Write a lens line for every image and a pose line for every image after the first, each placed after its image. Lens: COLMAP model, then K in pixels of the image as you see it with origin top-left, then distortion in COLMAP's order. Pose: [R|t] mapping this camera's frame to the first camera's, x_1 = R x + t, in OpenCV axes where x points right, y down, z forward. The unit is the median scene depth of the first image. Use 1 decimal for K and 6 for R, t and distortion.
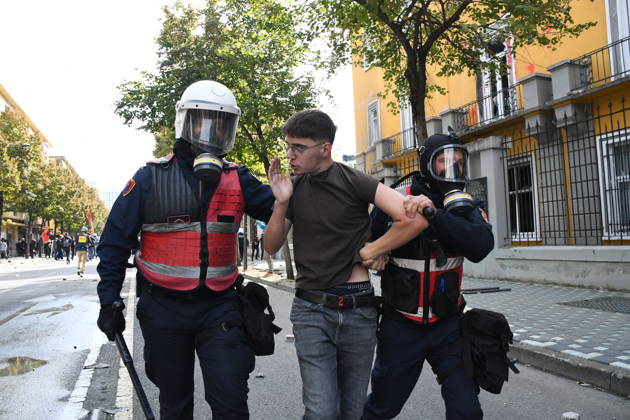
lens RADIAL K [[504.3, 0, 315.0], [0, 504.3, 210.0], [0, 0, 1]] dist [-0.181734, 0.153590]
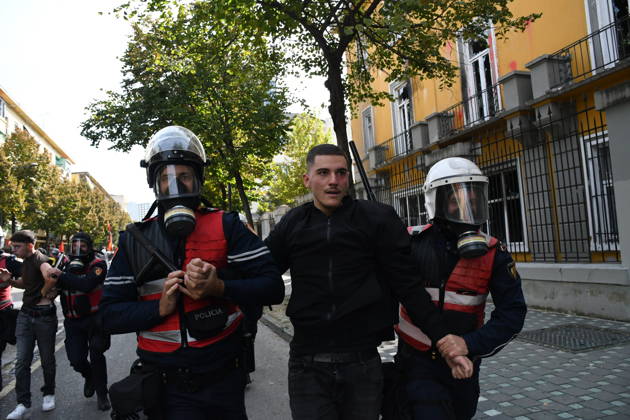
lens RADIAL K [[504.3, 0, 315.0], [0, 504.3, 210.0], [0, 0, 1]] dist [-0.181734, 0.153590]
pose [[0.997323, -0.034445, -0.064503, 0.123939], [0.033831, 0.999372, -0.010585, -0.020140], [0.064827, 0.008374, 0.997861, 0.051826]]
